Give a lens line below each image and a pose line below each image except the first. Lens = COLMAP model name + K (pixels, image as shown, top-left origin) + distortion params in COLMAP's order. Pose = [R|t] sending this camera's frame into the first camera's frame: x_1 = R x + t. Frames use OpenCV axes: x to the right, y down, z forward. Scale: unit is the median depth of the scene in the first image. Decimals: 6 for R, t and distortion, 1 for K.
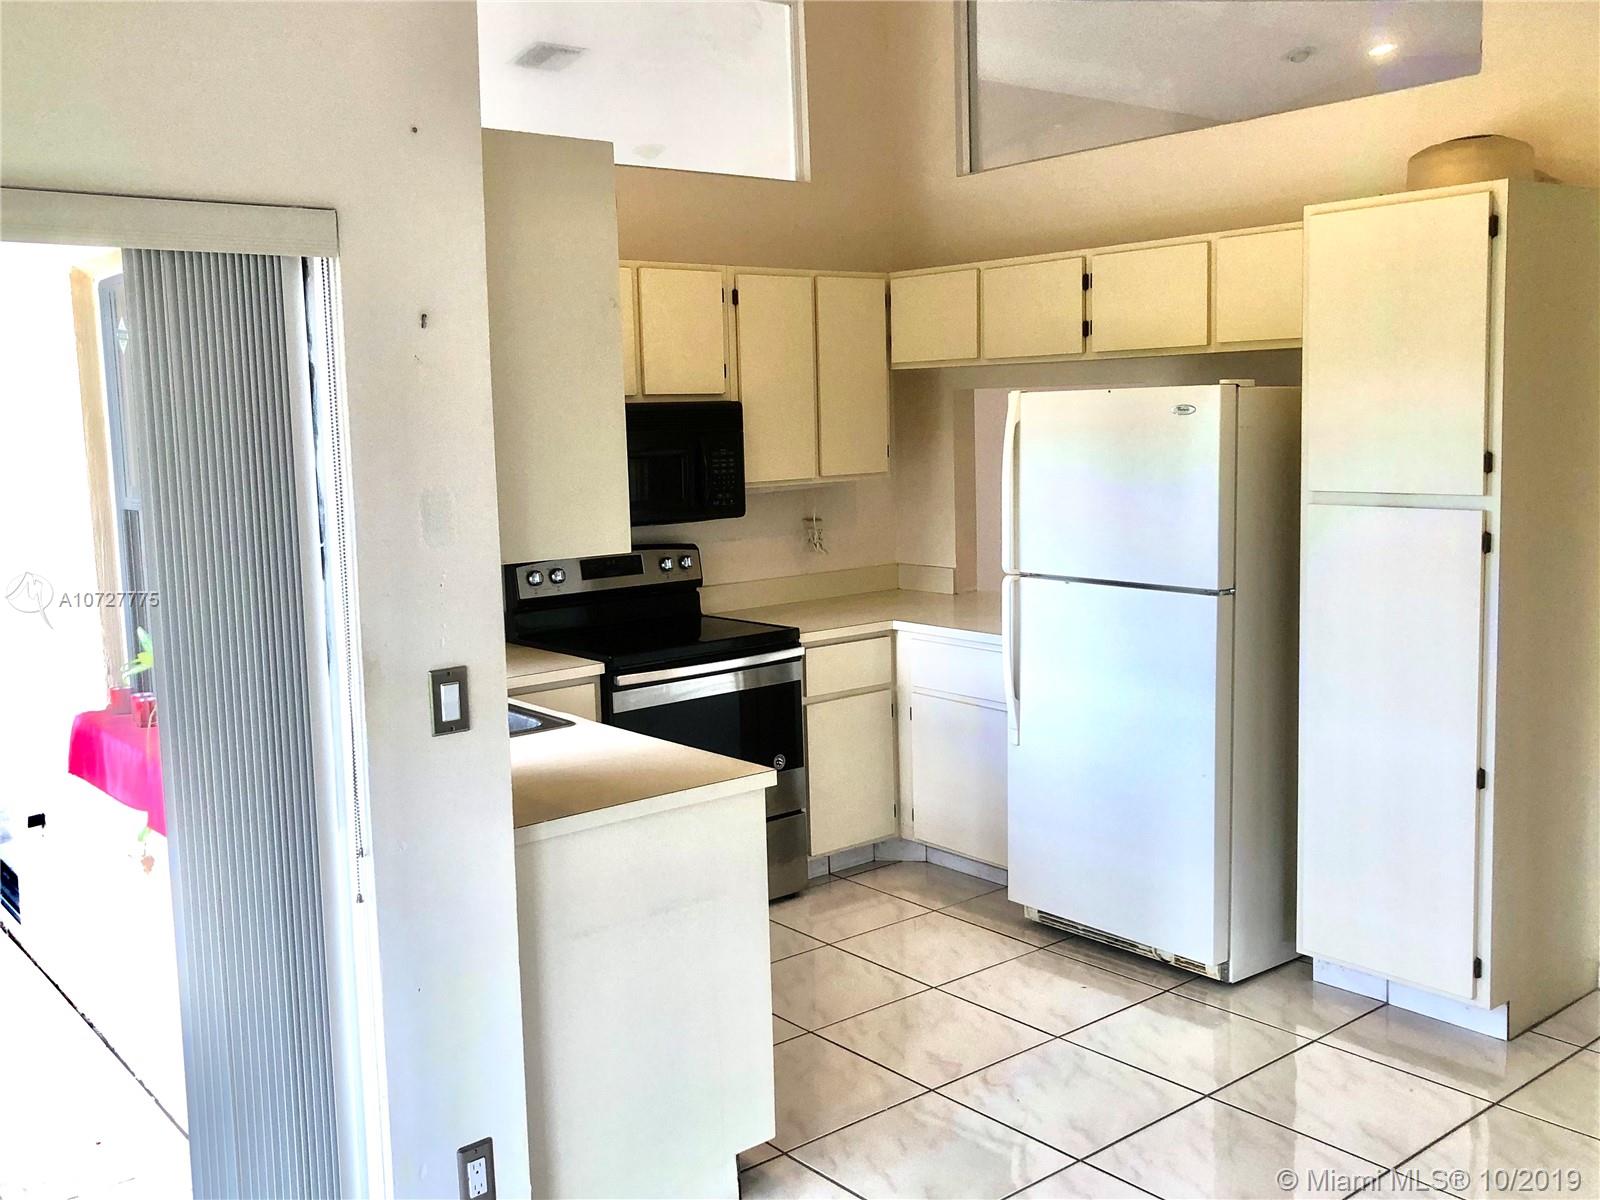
lens RADIAL K [[1486.0, 0, 800.0], [0, 1486.0, 600.0], [0, 0, 1]] dist [-0.000333, 0.000148]
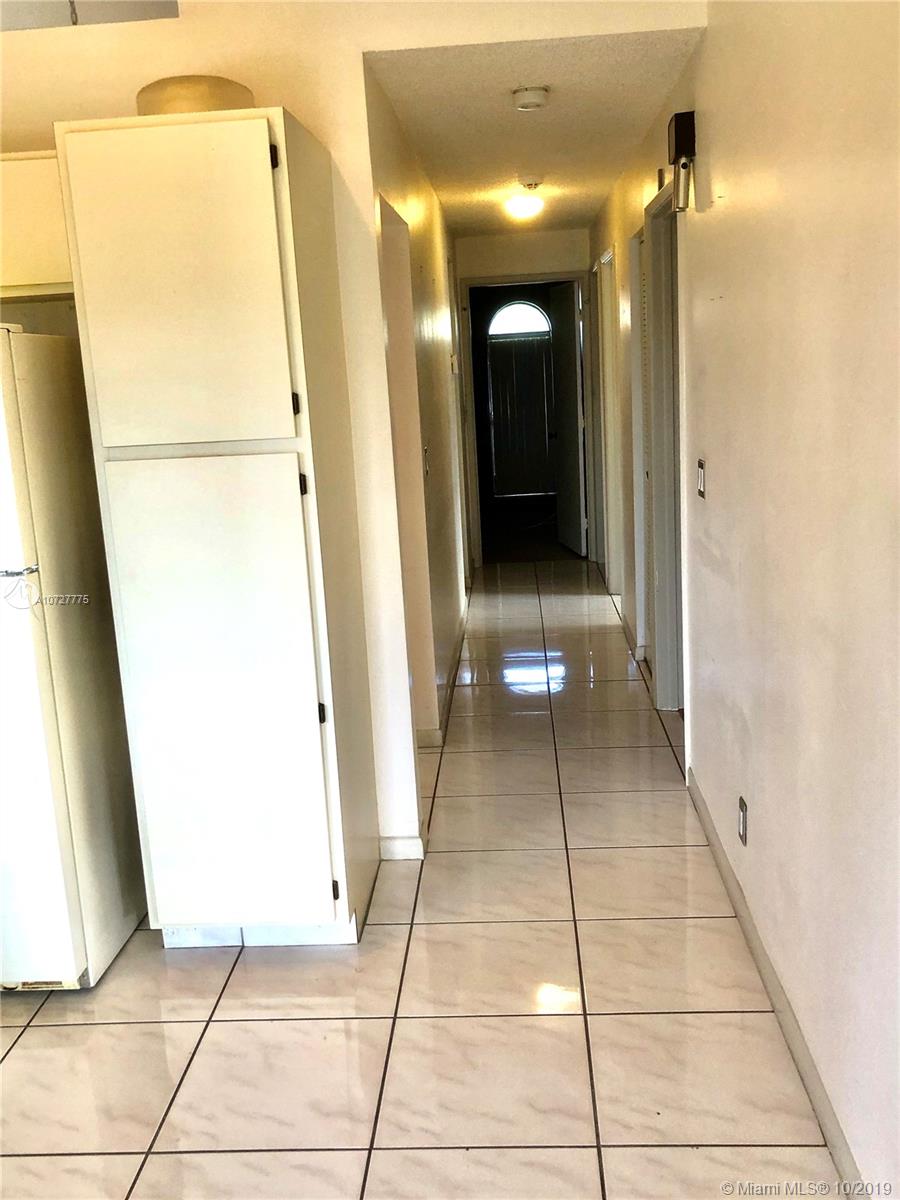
lens RADIAL K [[1105.4, 0, 452.3], [0, 1105.4, 583.4], [0, 0, 1]] dist [-0.007047, -0.009633]
pose [[0.670557, -0.161050, 0.724166, -0.016702], [0.131572, 0.986494, 0.097558, -0.029216], [-0.730098, 0.029862, 0.682690, 0.386404]]
